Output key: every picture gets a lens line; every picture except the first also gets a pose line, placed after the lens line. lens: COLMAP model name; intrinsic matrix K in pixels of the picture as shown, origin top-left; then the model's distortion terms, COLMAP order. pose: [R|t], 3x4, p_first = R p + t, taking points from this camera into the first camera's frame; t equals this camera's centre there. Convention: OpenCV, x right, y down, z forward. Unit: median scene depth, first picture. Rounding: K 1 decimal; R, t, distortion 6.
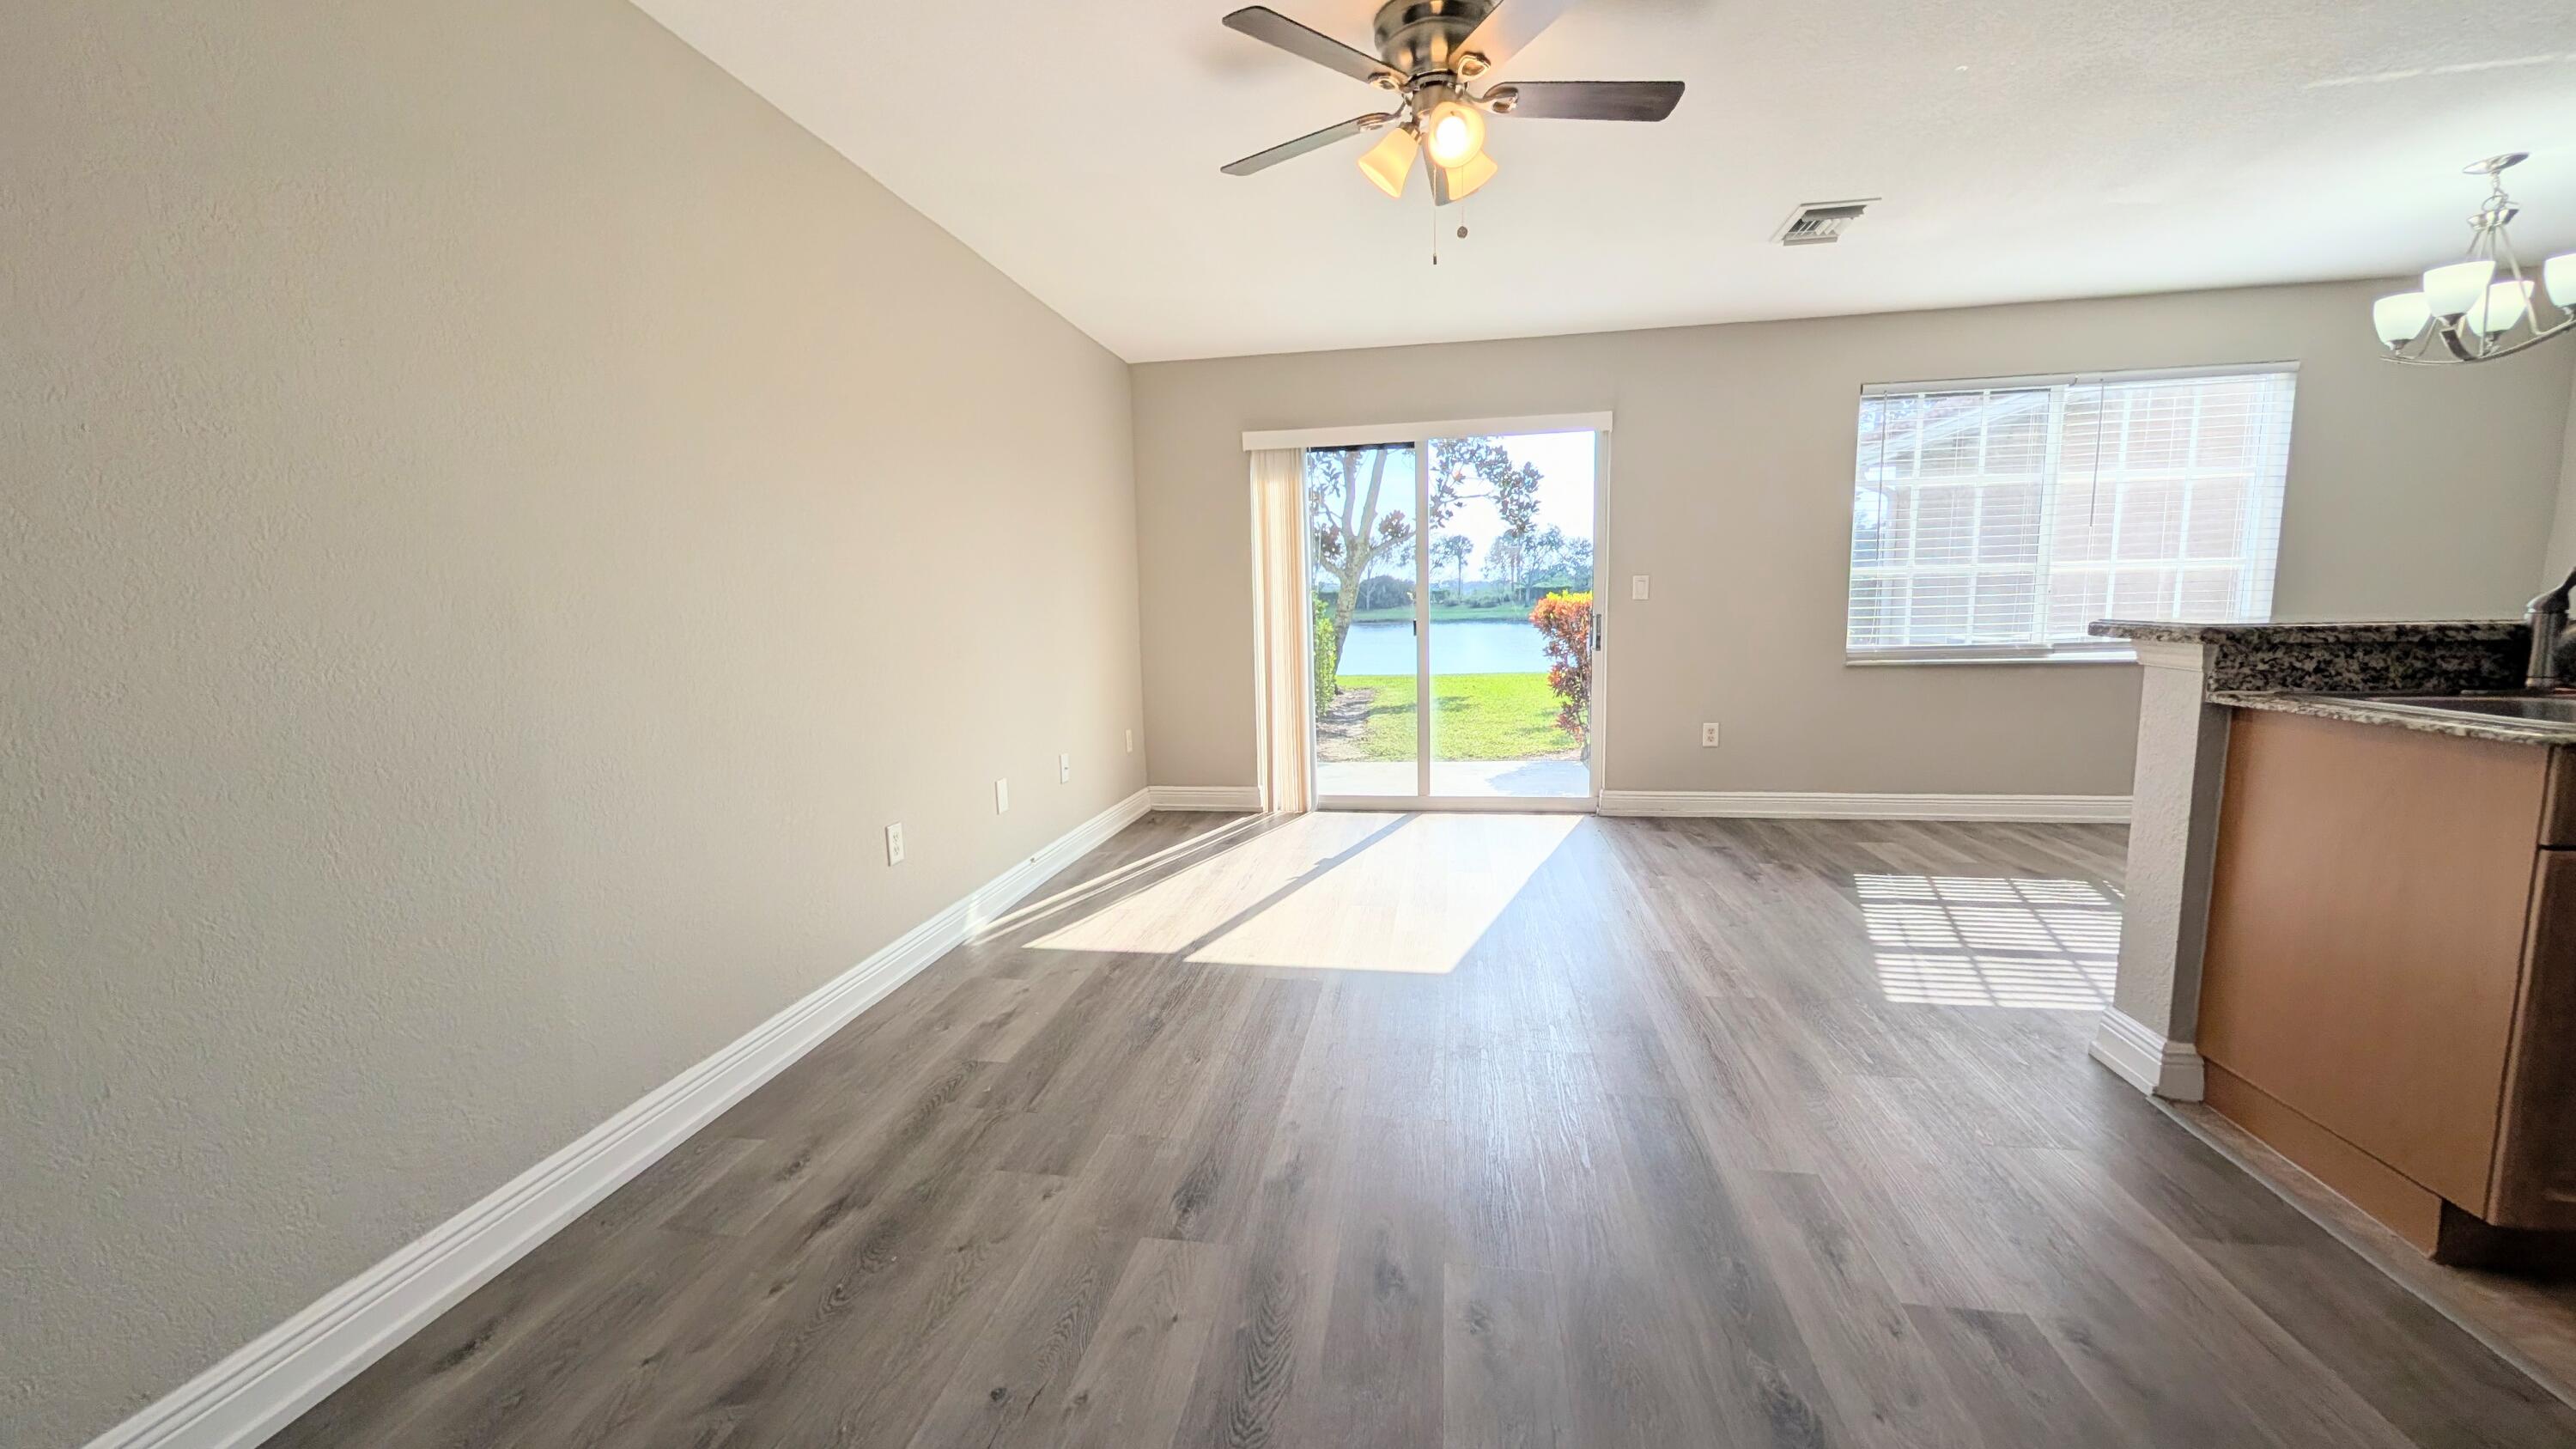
lens RADIAL K [[973.6, 0, 1286.1], [0, 973.6, 731.0], [0, 0, 1]] dist [-0.000936, 0.000184]
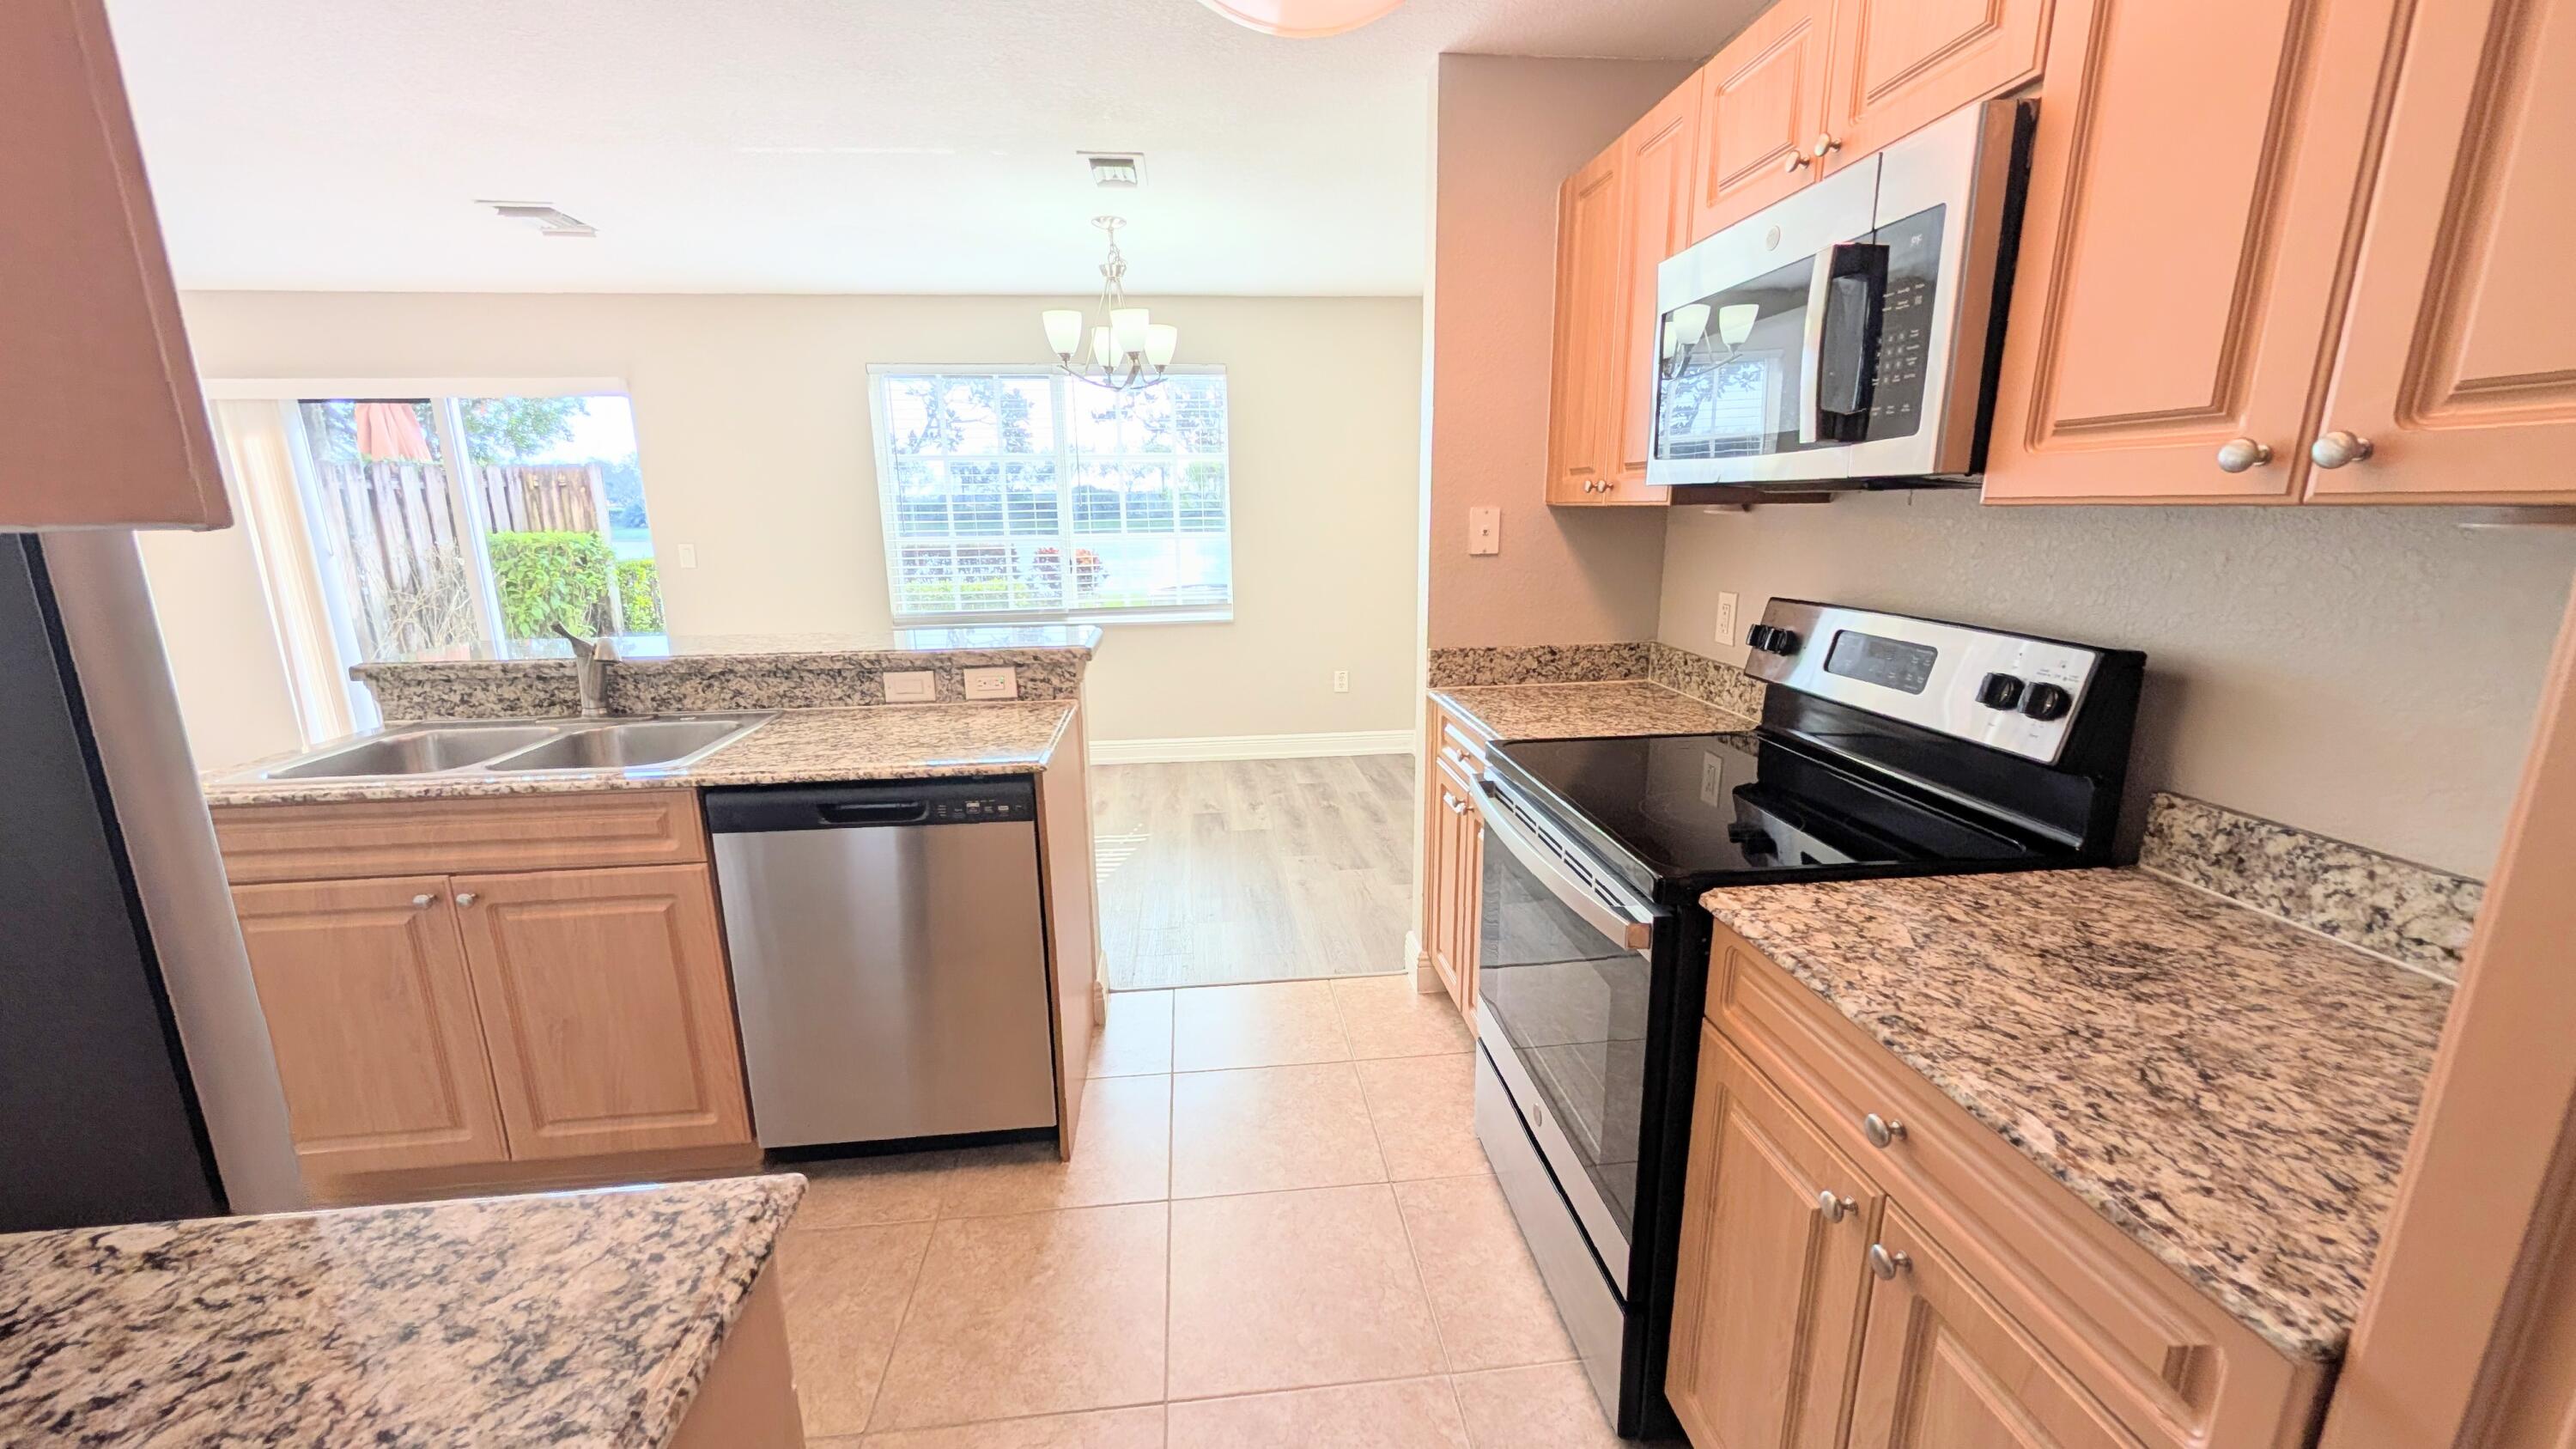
lens RADIAL K [[973.6, 0, 1285.5], [0, 973.6, 729.5], [0, 0, 1]] dist [-0.000936, 0.000184]
pose [[0.963717, -0.046809, 0.262791, 1.497551], [0.023452, 0.995545, 0.091325, -0.098591], [-0.265895, -0.081848, 0.960521, -0.333630]]
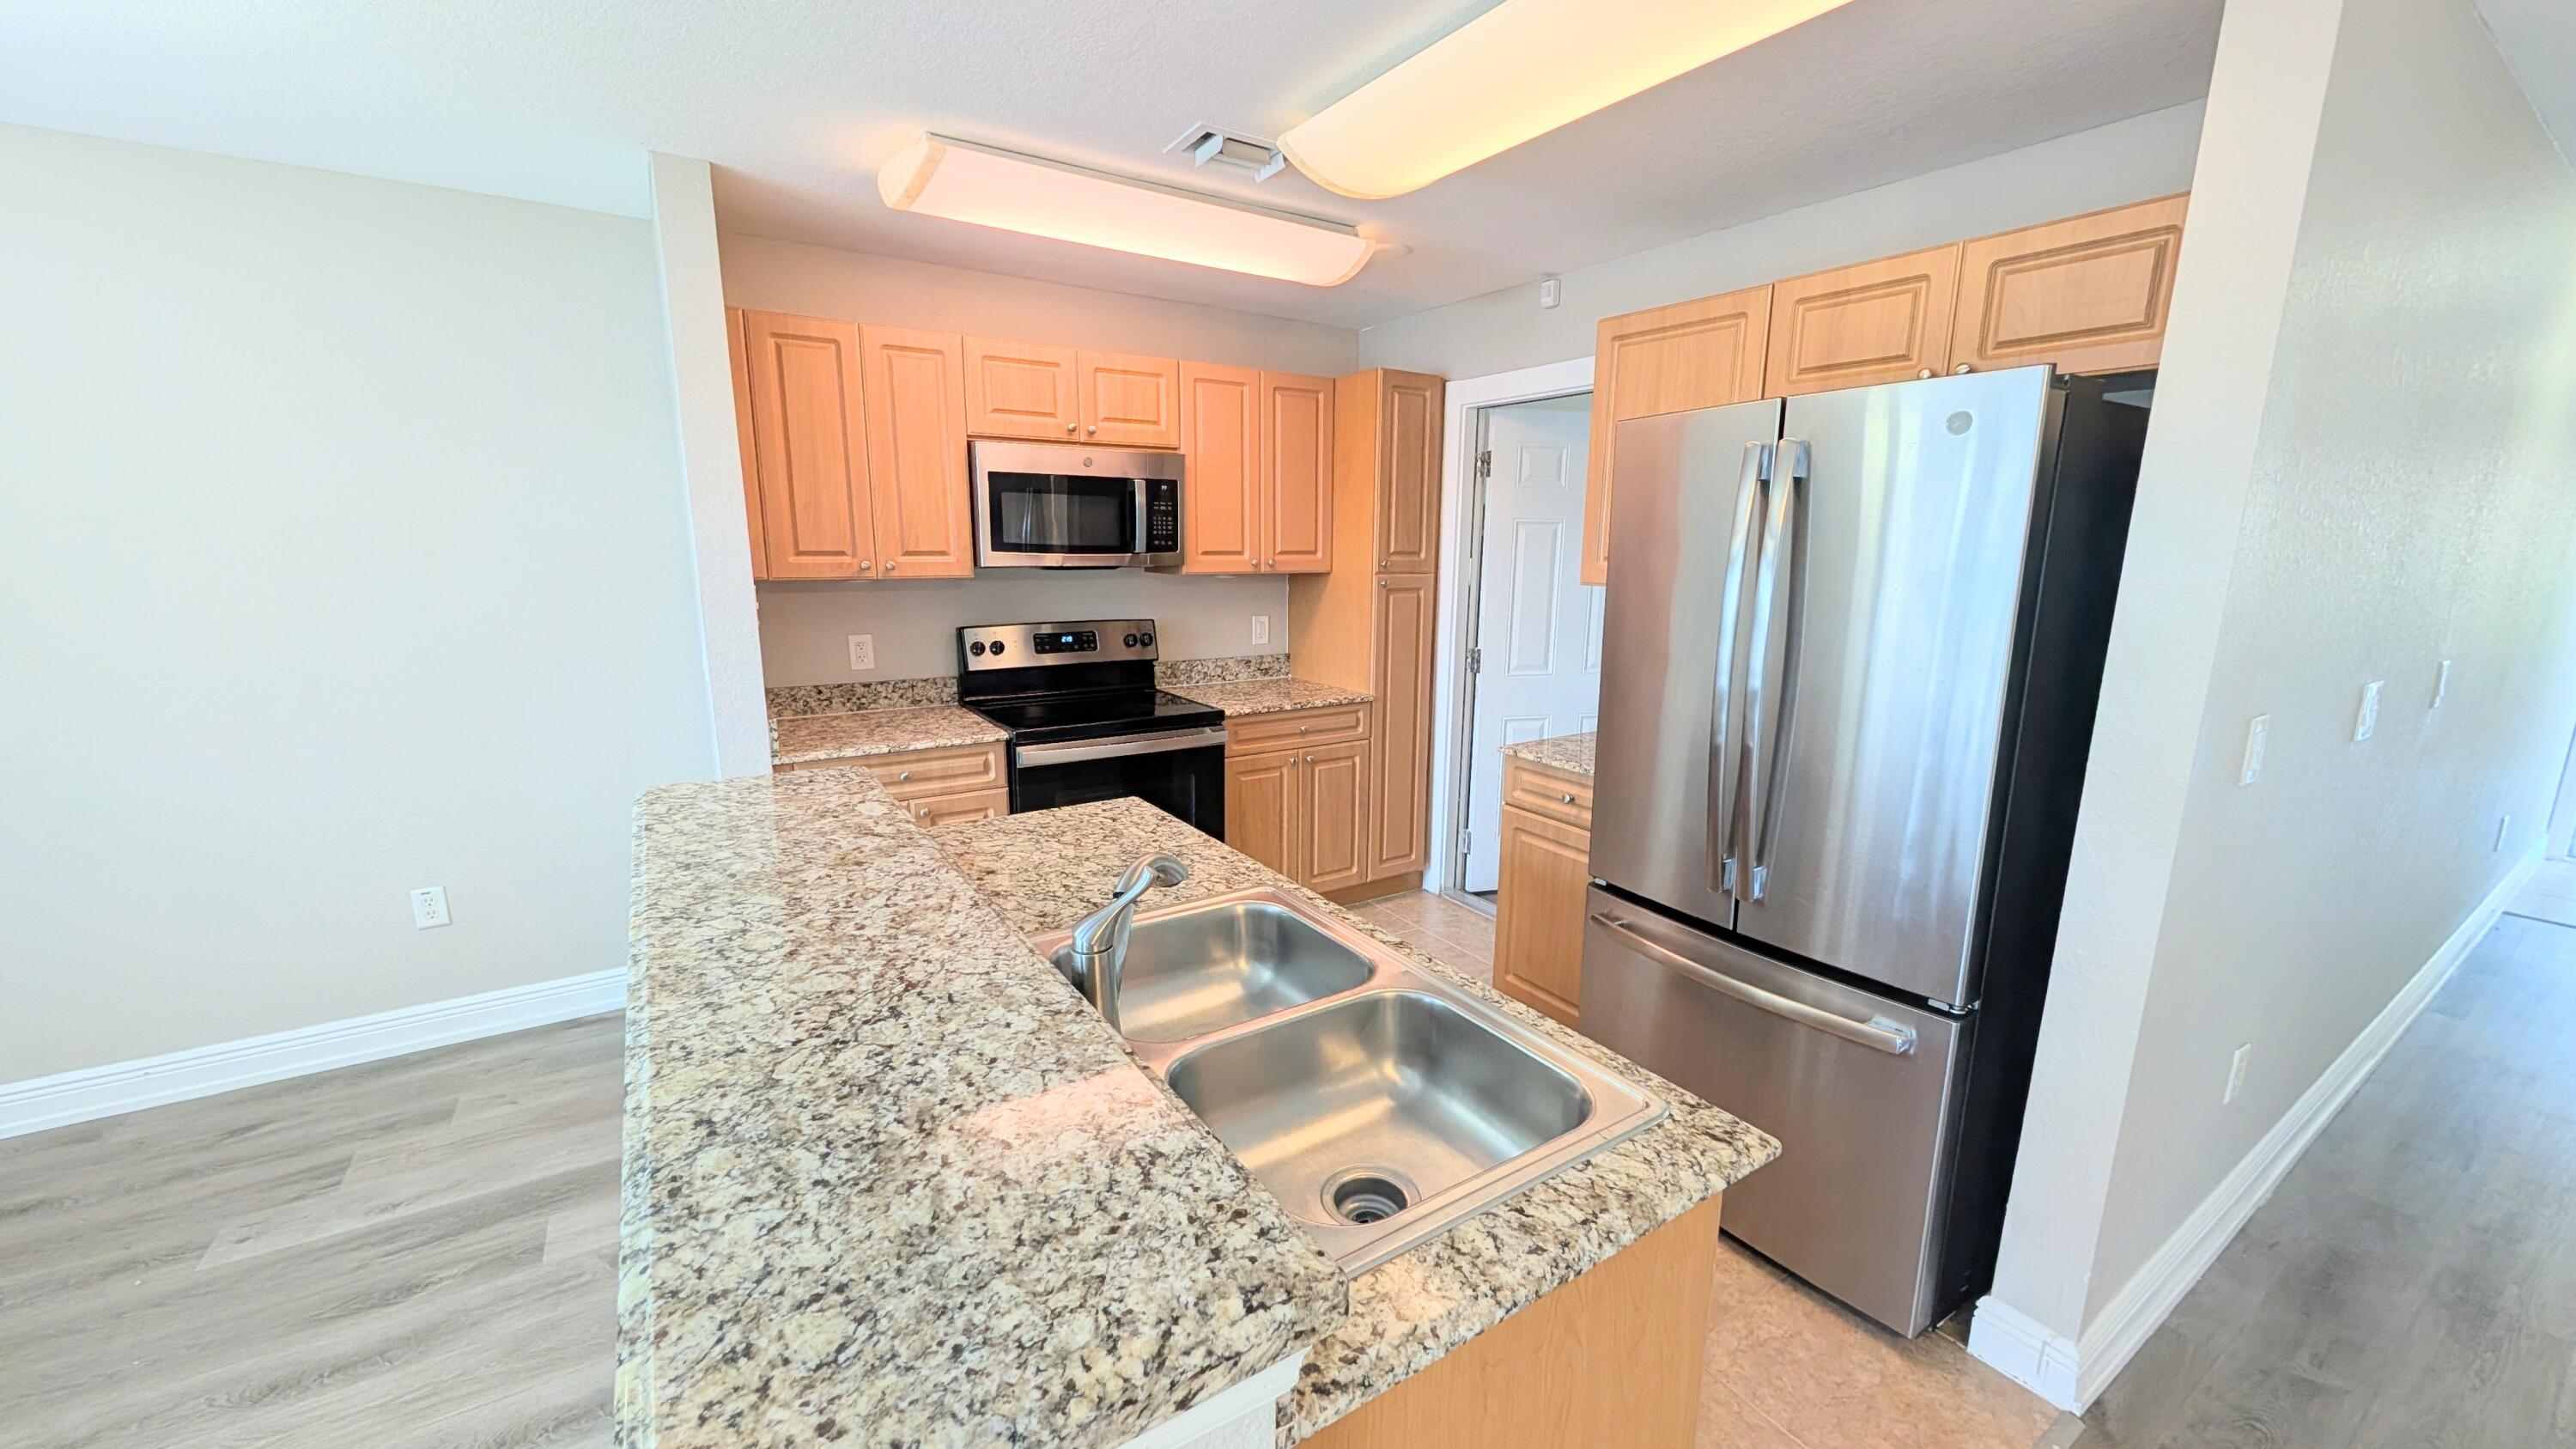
lens RADIAL K [[973.6, 0, 1286.6], [0, 973.6, 732.5], [0, 0, 1]] dist [-0.000936, 0.000184]
pose [[-0.670620, -0.130348, 0.730259, 0.660568], [0.103467, 0.958381, 0.266084, -0.324242], [-0.734549, 0.253999, -0.629223, 1.037514]]
